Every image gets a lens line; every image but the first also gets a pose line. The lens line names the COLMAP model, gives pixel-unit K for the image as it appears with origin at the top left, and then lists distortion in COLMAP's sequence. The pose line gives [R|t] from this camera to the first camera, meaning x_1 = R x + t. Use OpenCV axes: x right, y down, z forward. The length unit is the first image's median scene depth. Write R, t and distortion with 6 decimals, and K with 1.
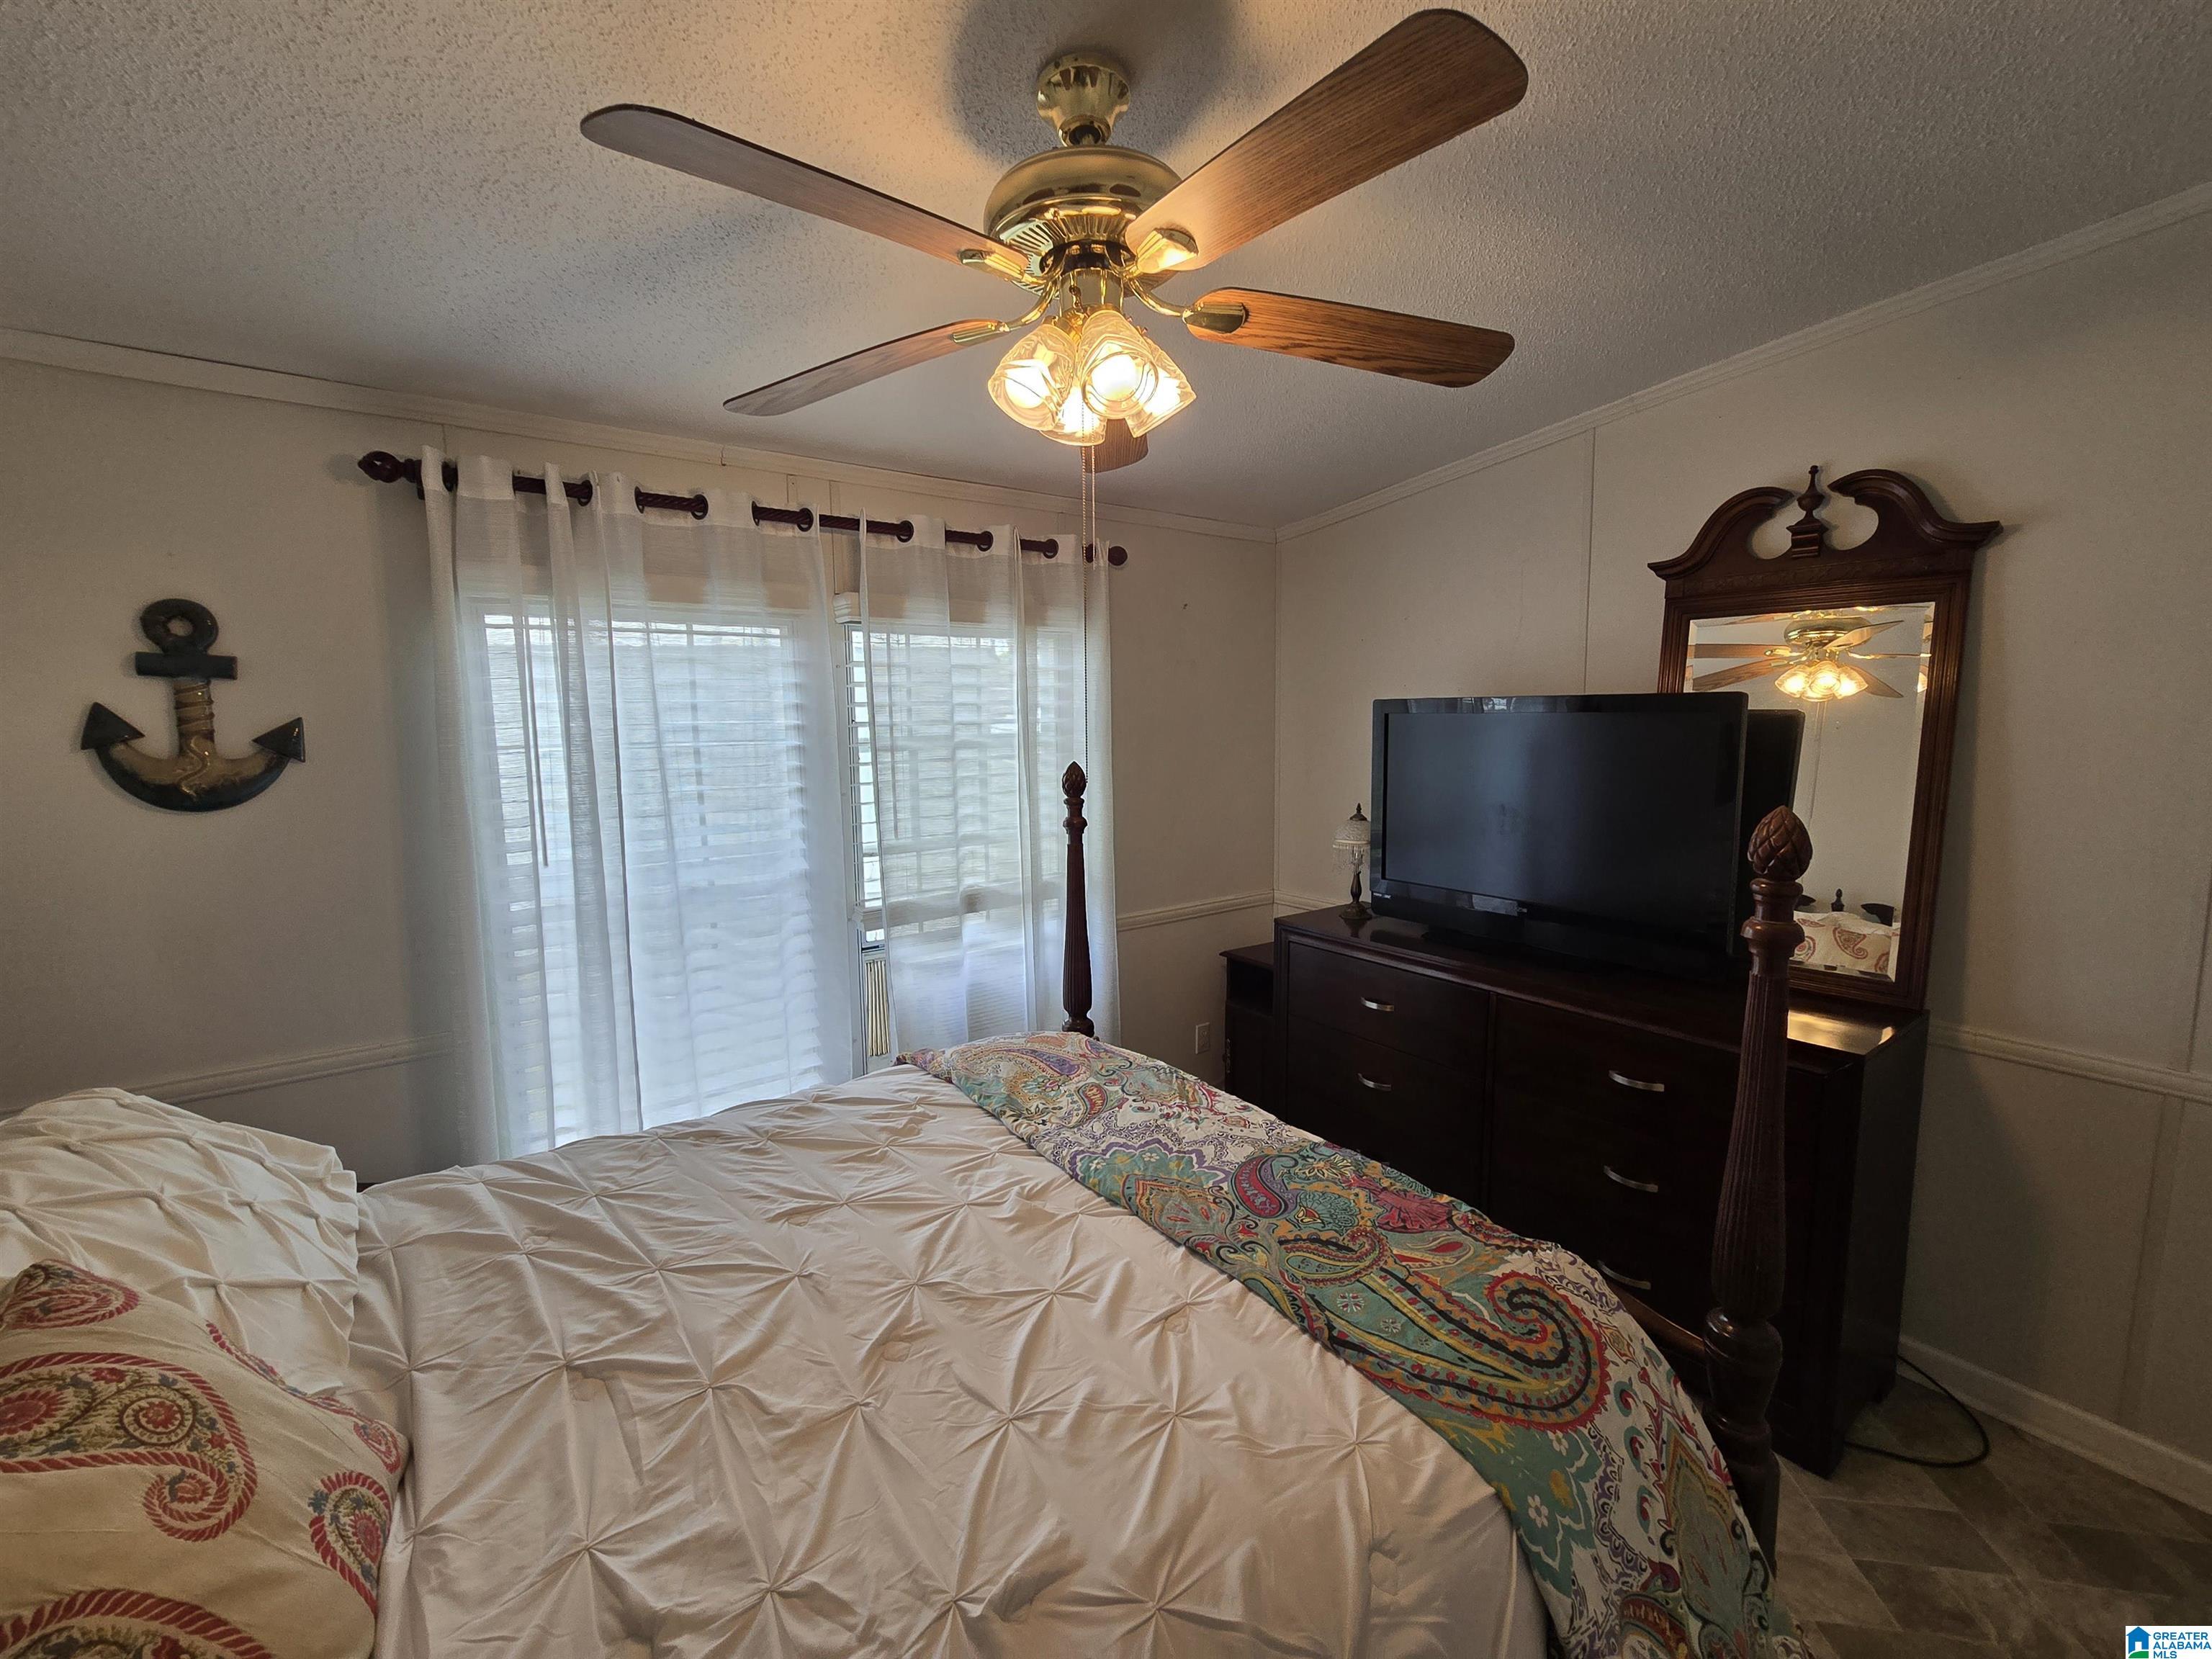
lens RADIAL K [[922.1, 0, 1106.0], [0, 922.1, 829.5], [0, 0, 1]] dist [-0.026967, -0.000053]
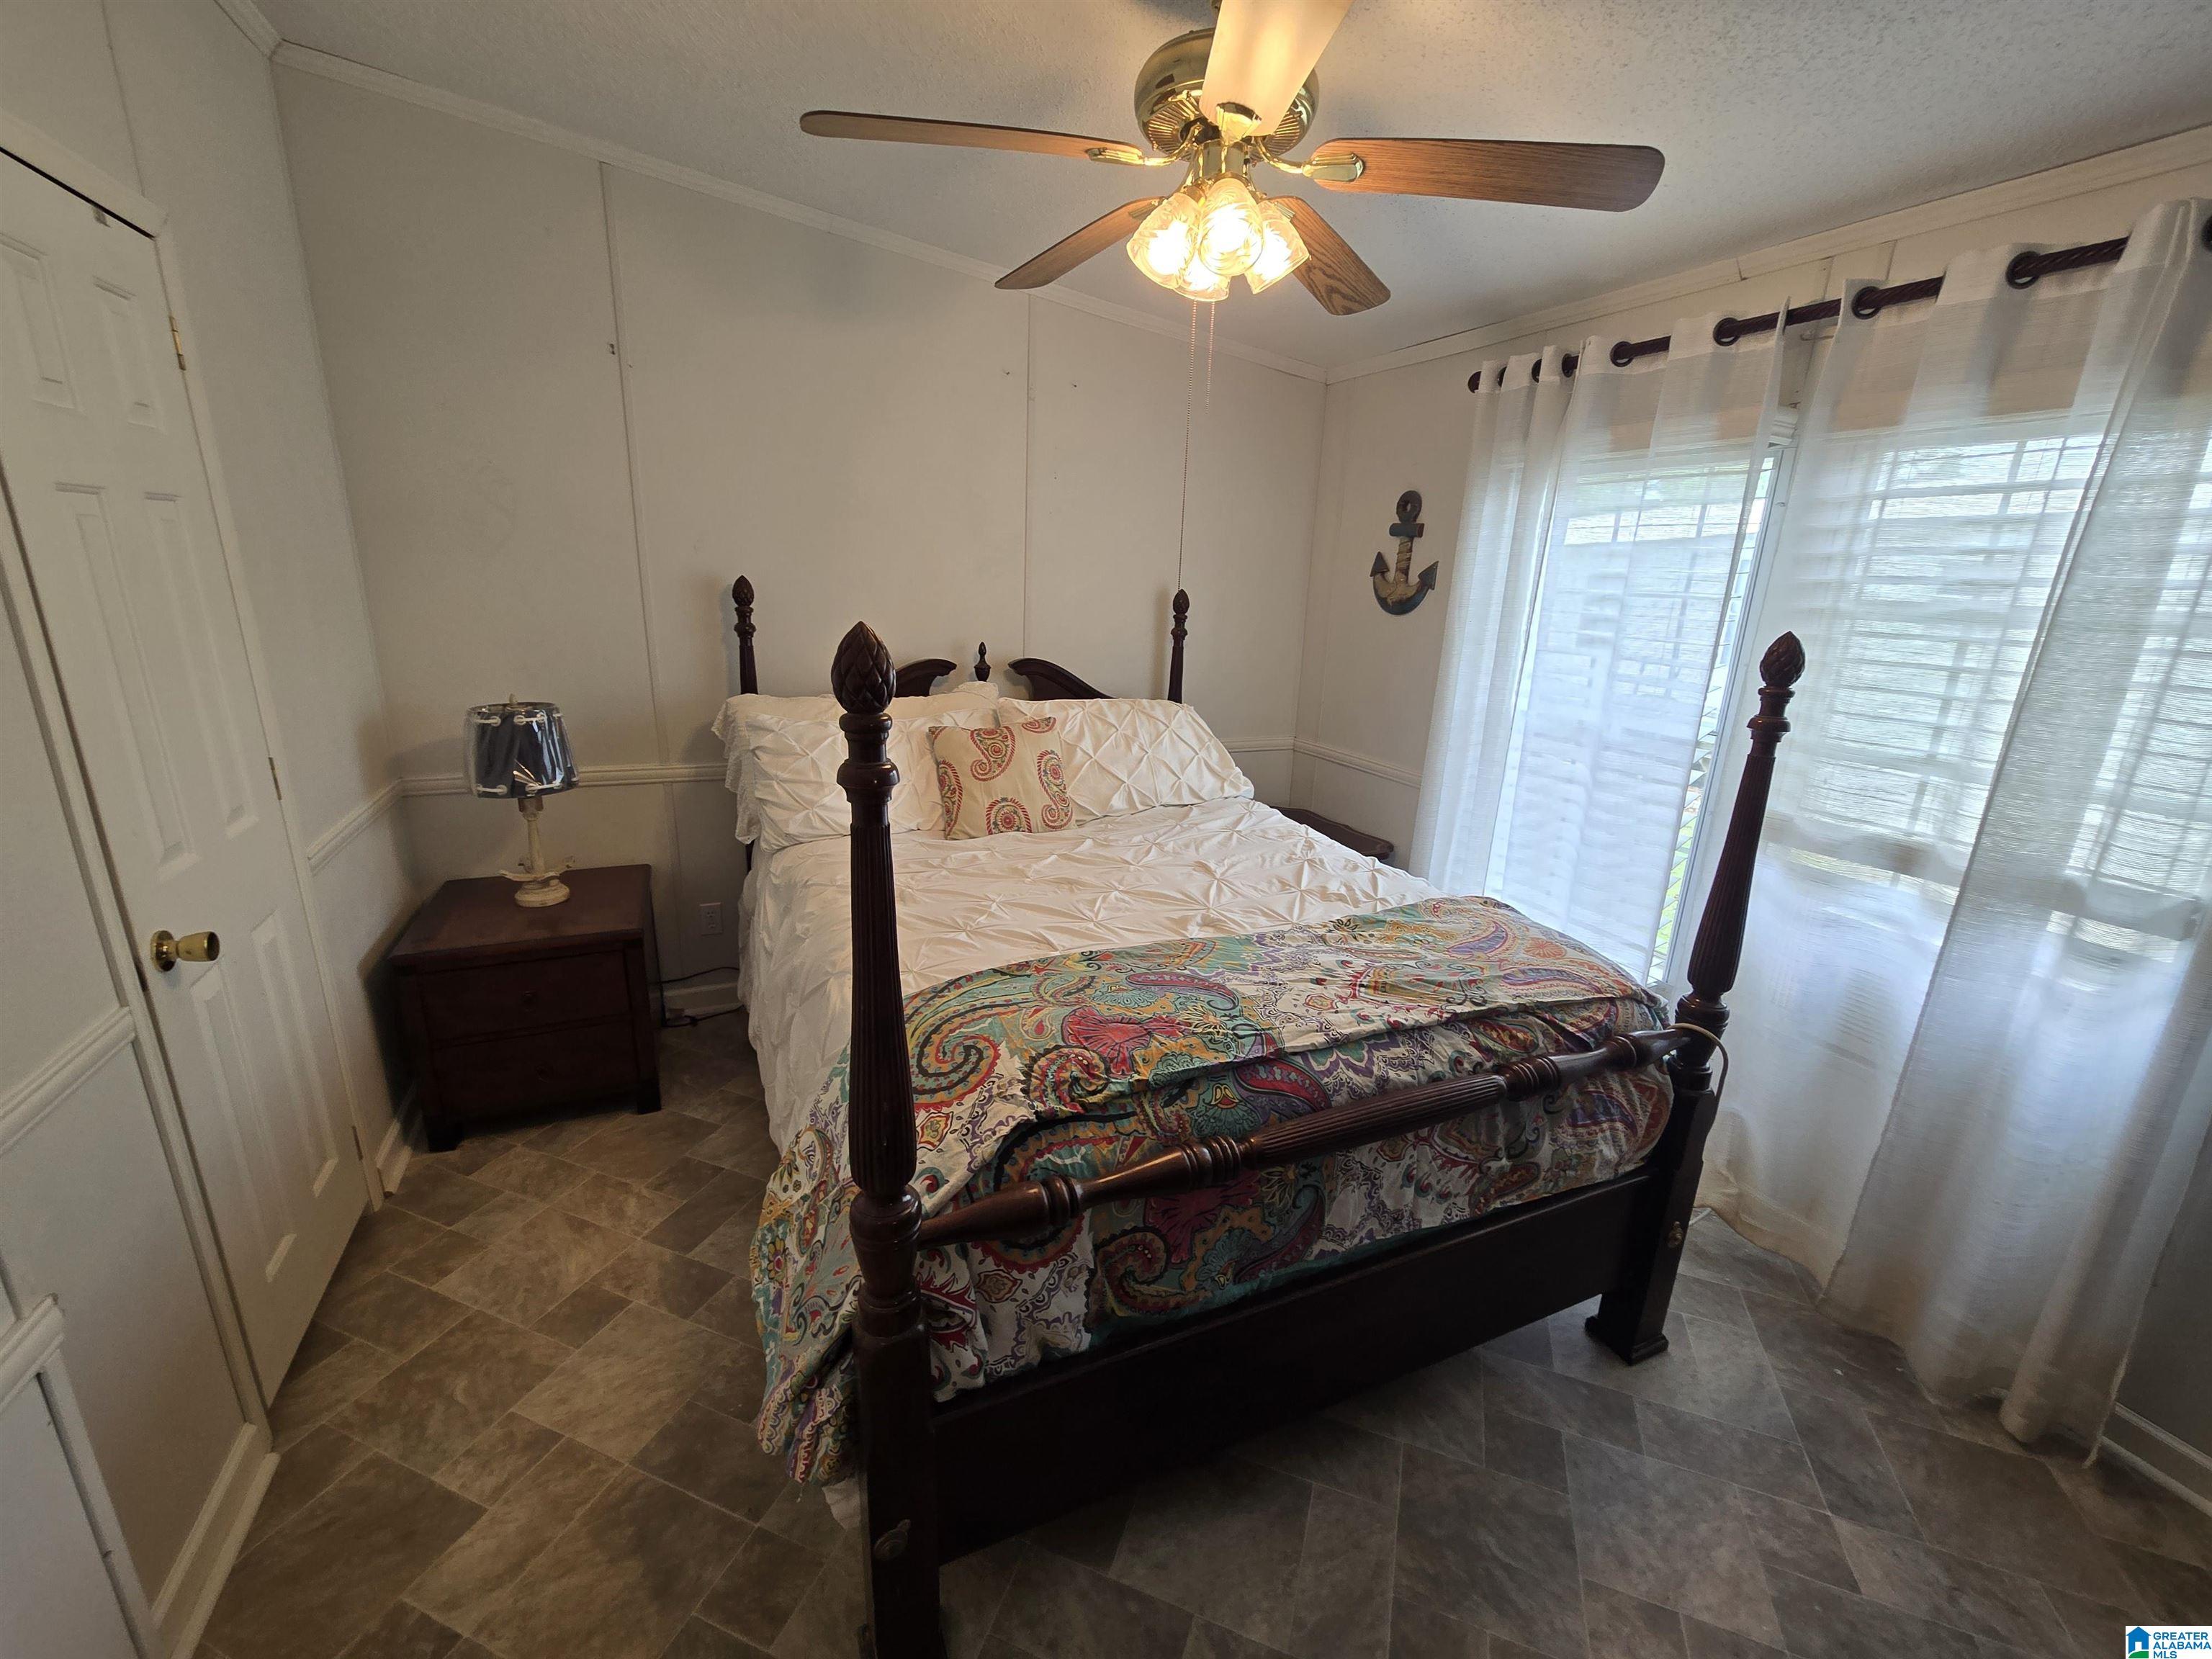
lens RADIAL K [[912.7, 0, 1112.8], [0, 912.7, 834.4], [0, 0, 1]] dist [0.000262, 0.000119]
pose [[-0.219337, 0.274330, -0.936287, 0.971620], [-0.146026, 0.939616, 0.309514, -0.093566], [0.964659, 0.204611, -0.166033, 0.886109]]
